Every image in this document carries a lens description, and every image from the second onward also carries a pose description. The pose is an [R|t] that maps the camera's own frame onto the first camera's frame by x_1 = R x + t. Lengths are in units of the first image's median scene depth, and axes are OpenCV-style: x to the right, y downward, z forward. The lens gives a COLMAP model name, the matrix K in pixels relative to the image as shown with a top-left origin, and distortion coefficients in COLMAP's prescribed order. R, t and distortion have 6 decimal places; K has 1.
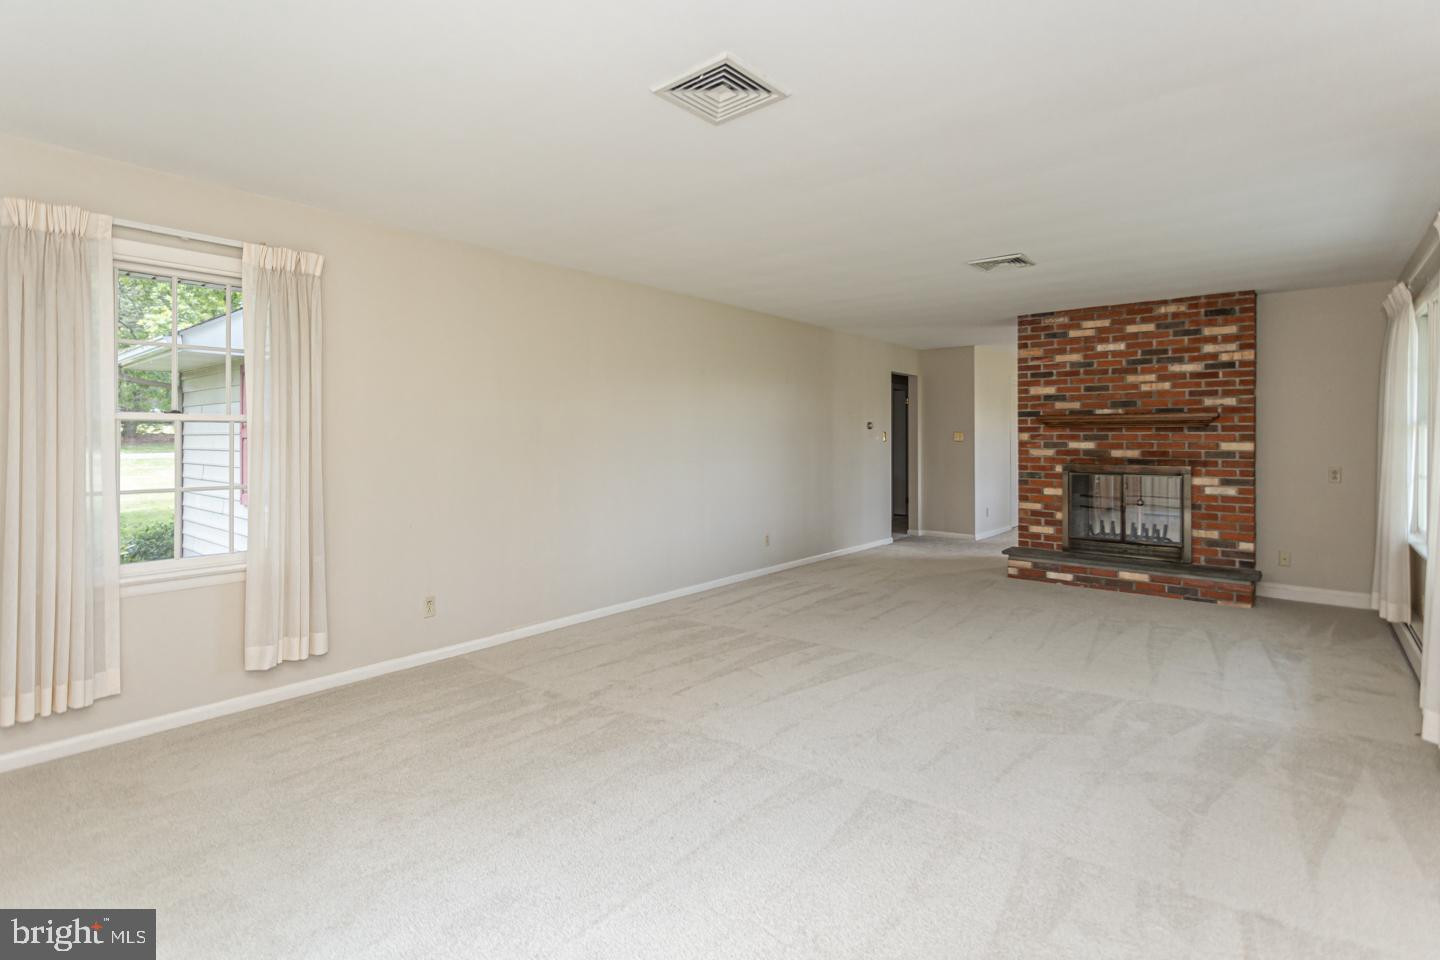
lens RADIAL K [[699.8, 0, 723.6], [0, 699.8, 434.7], [0, 0, 1]] dist [-0.000538, 0.000613]
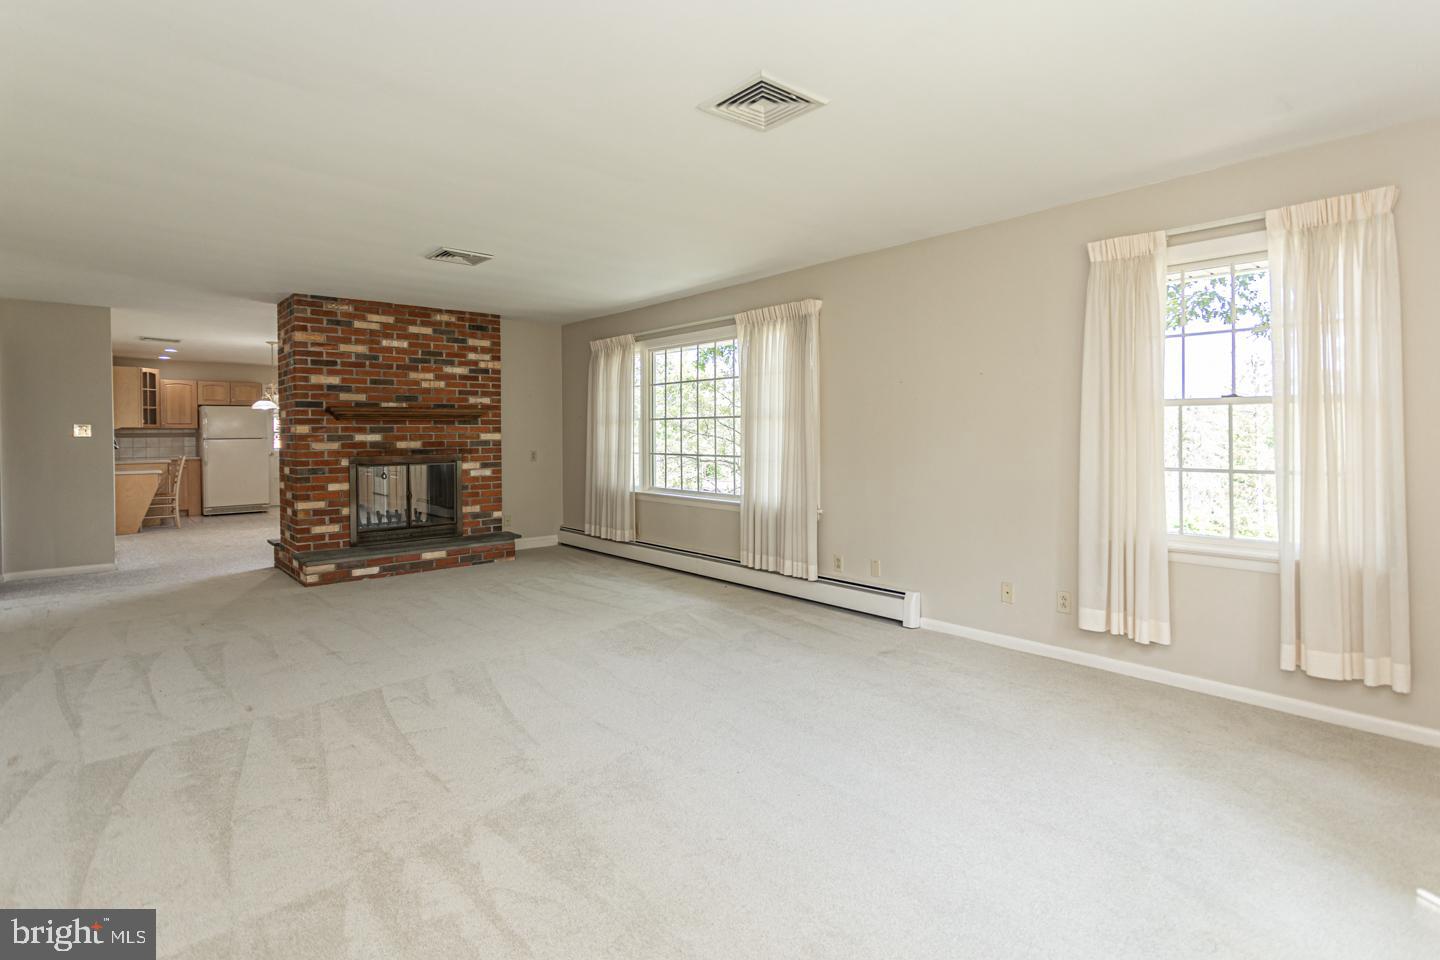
lens RADIAL K [[720.2, 0, 723.1], [0, 720.2, 420.9], [0, 0, 1]] dist [0.000084, 0.000981]
pose [[0.143889, 0.013239, 0.989505, -0.455685], [0.003573, 0.999897, -0.013898, 0.007704], [-0.989587, 0.005535, 0.143827, 0.367830]]
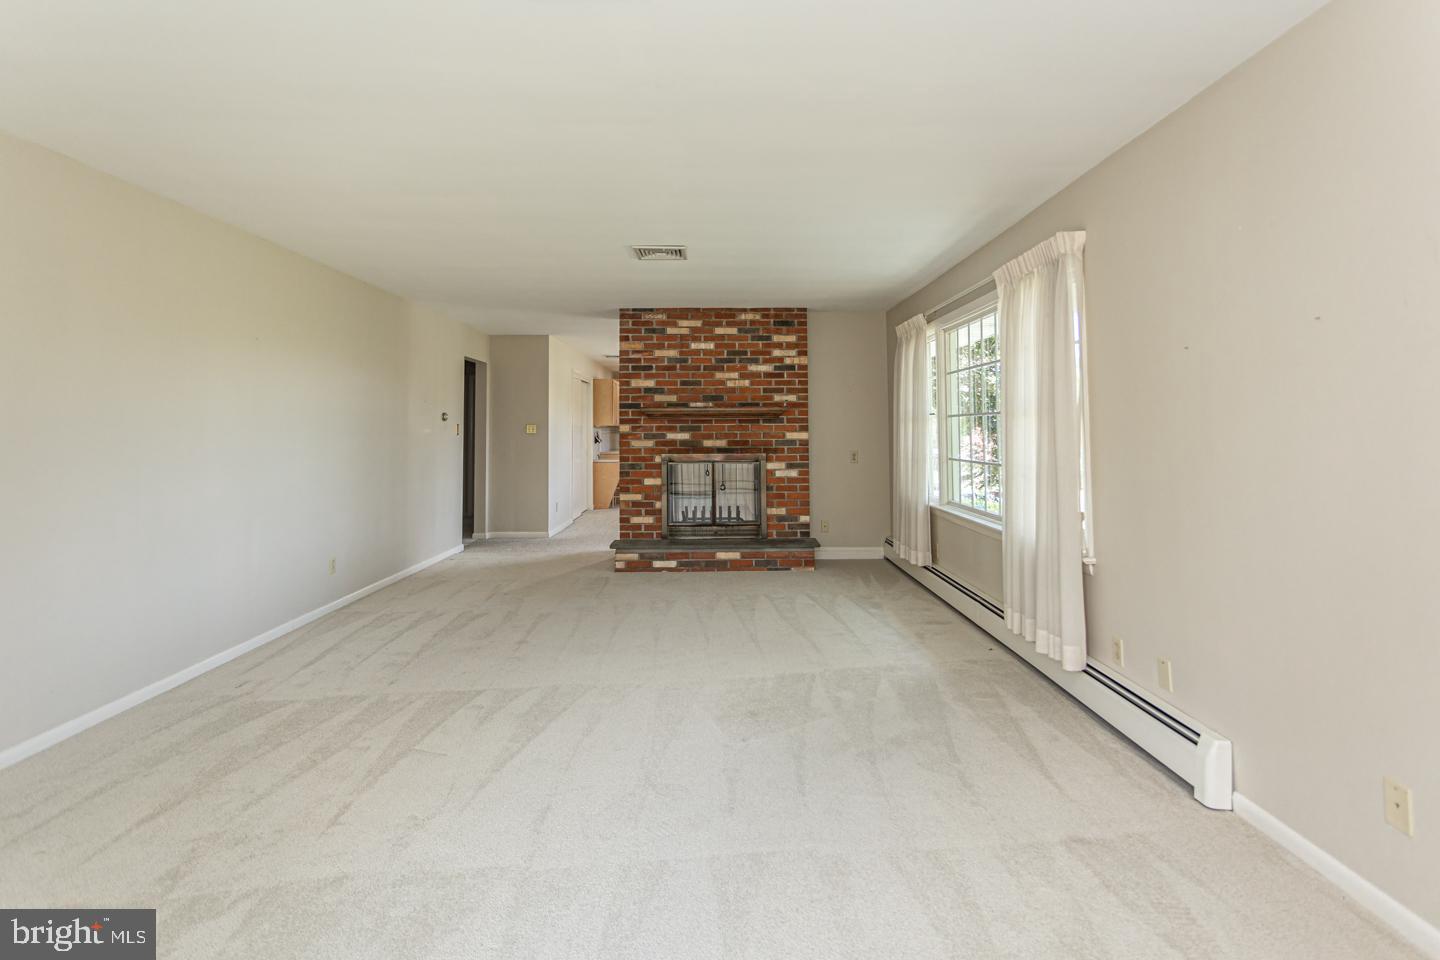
lens RADIAL K [[707.2, 0, 731.9], [0, 707.2, 384.9], [0, 0, 1]] dist [-0.001733, 0.001659]
pose [[0.750776, 0.037720, 0.659479, -0.142910], [0.003269, 0.998144, -0.060813, 0.003233], [-0.660549, 0.047813, 0.749259, 0.147781]]
